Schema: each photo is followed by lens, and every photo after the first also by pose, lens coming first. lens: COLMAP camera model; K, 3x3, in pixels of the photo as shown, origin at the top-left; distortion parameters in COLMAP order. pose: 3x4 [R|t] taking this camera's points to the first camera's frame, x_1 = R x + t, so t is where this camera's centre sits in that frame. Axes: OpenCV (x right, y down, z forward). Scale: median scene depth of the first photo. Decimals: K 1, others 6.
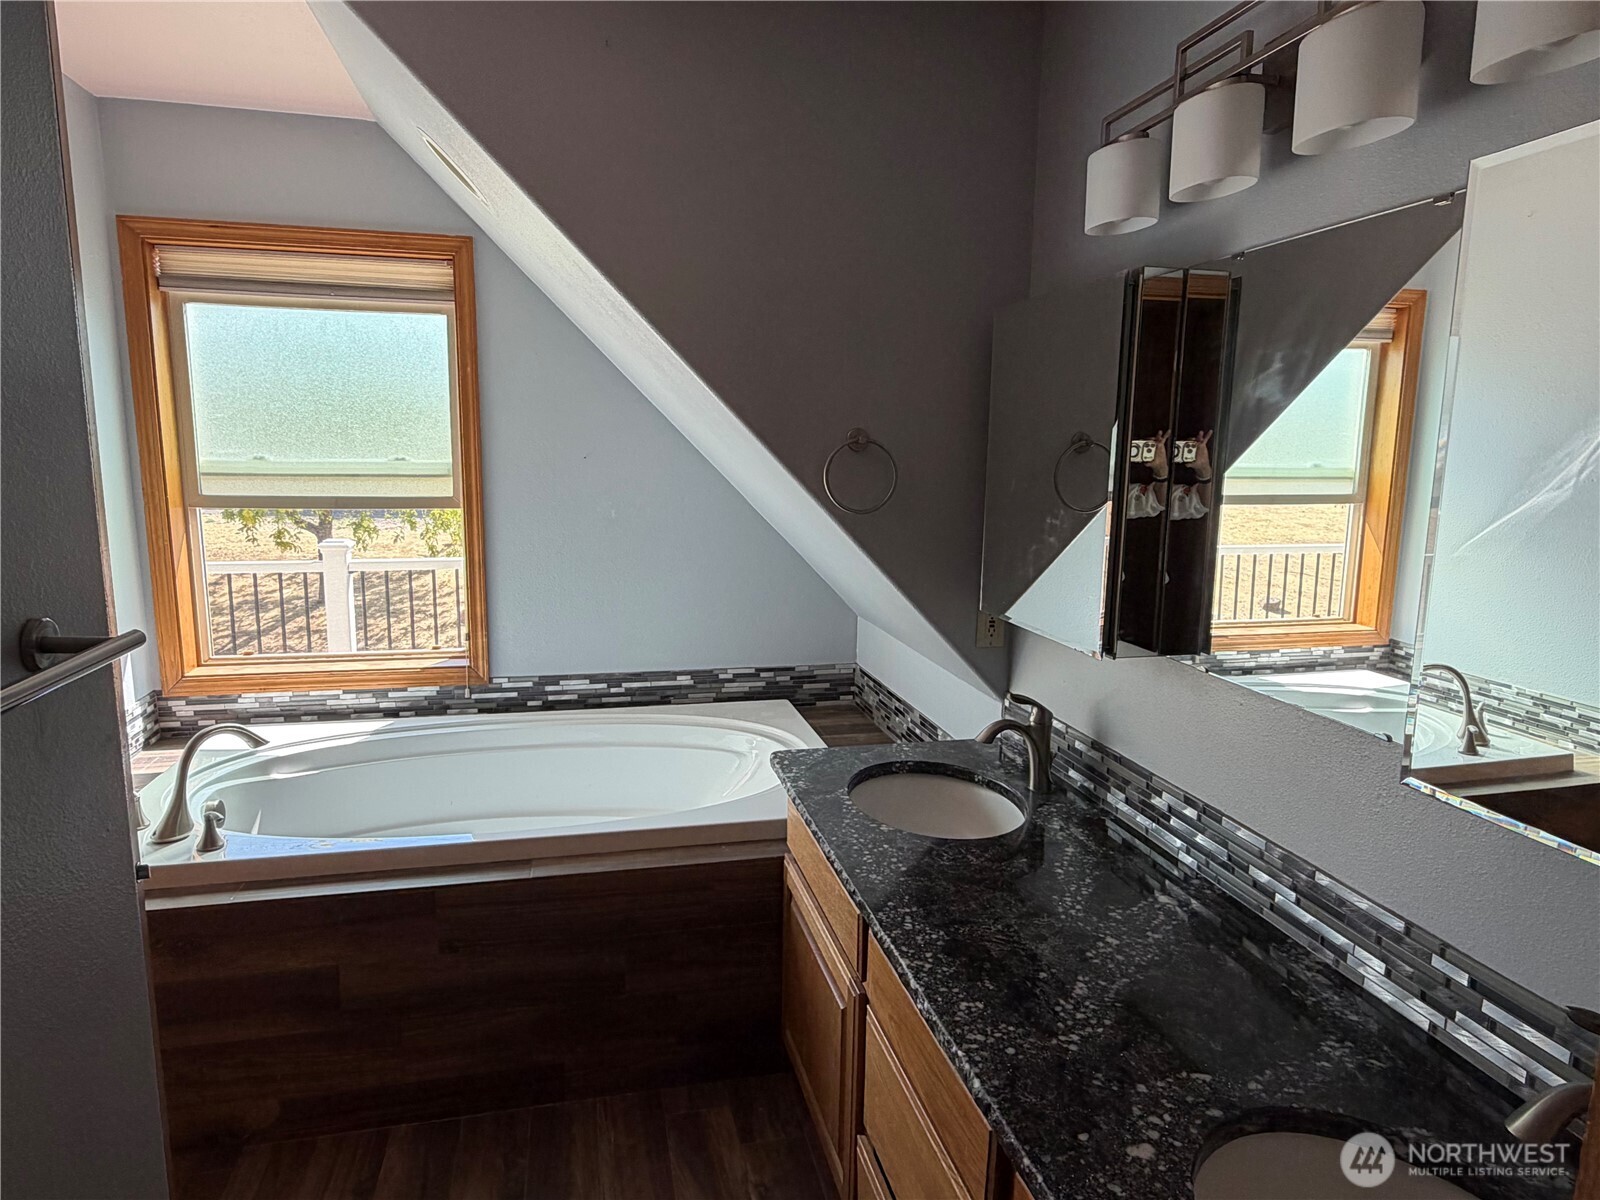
lens RADIAL K [[956.6, 0, 797.0], [0, 956.6, 593.6], [0, 0, 1]] dist [-0.005639, -0.000422]
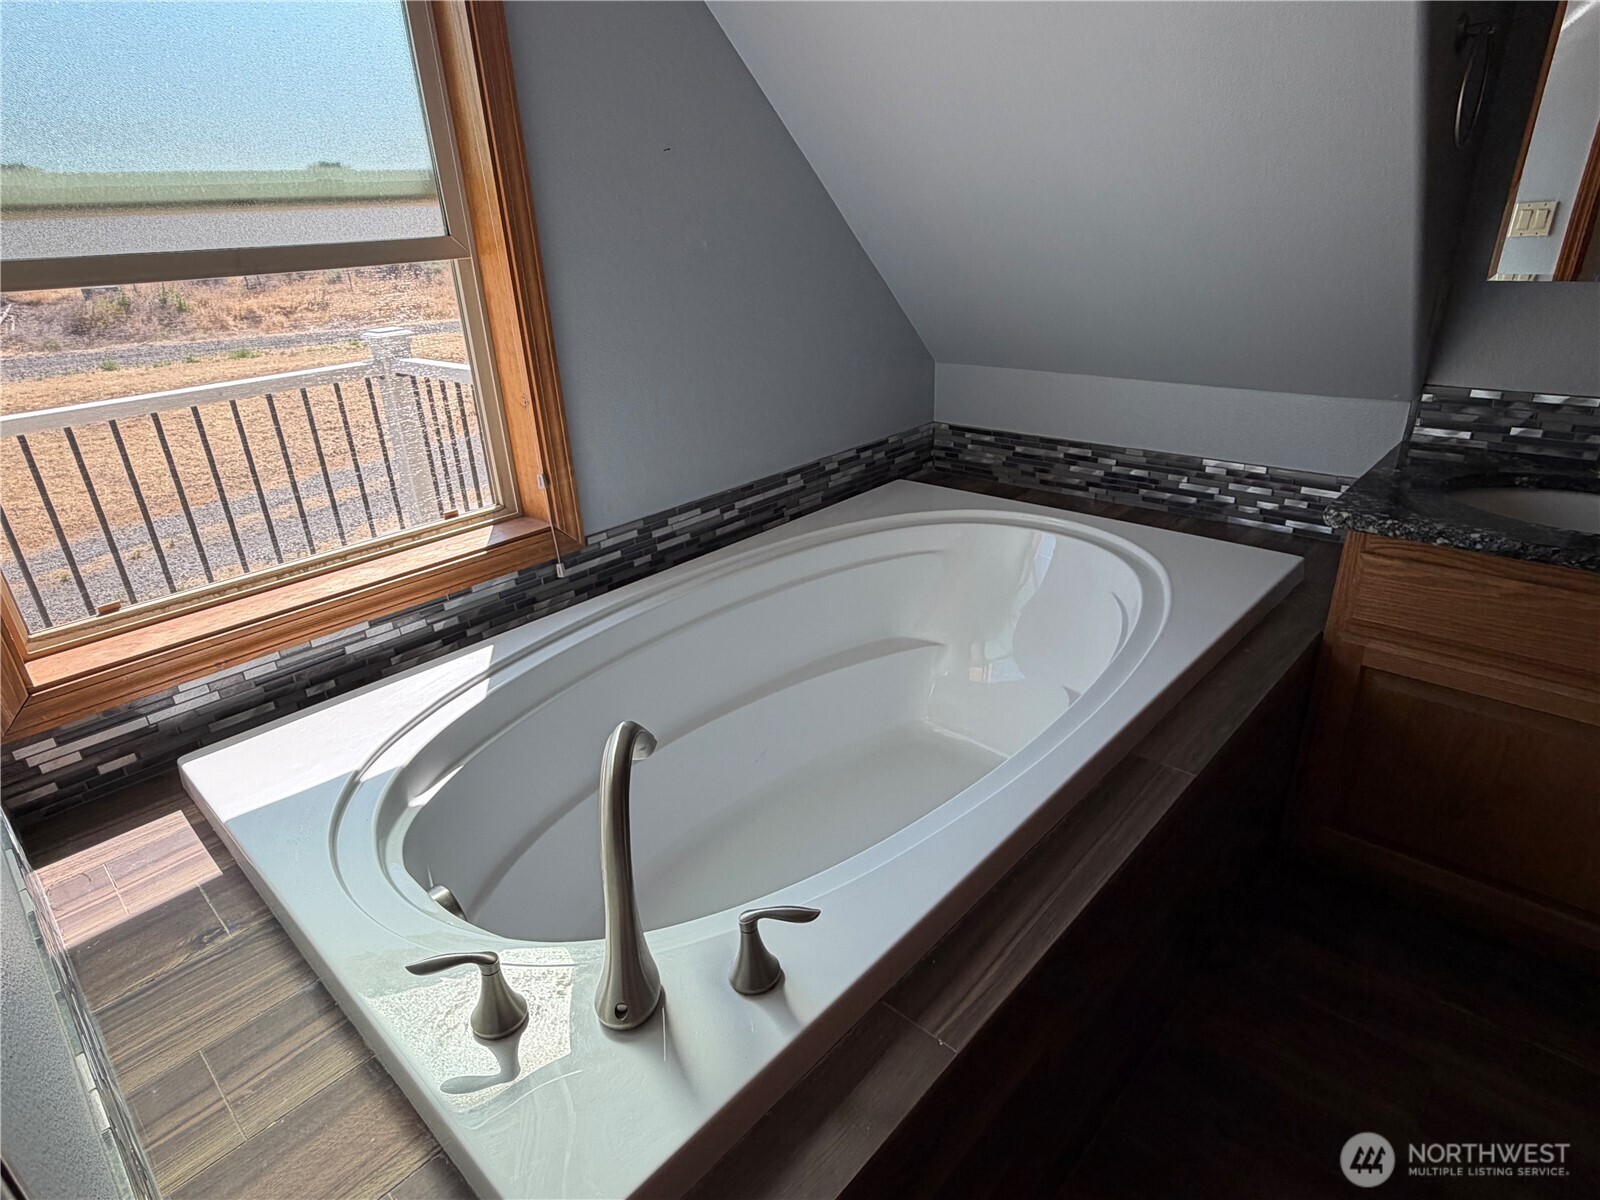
lens RADIAL K [[891.1, 0, 798.8], [0, 891.1, 599.4], [0, 0, 1]] dist [0.002346, -0.001239]
pose [[0.832661, -0.272571, 0.482058, -0.488793], [0.148701, 0.948563, 0.279494, -0.016021], [-0.533444, -0.161041, 0.830363, 0.425185]]
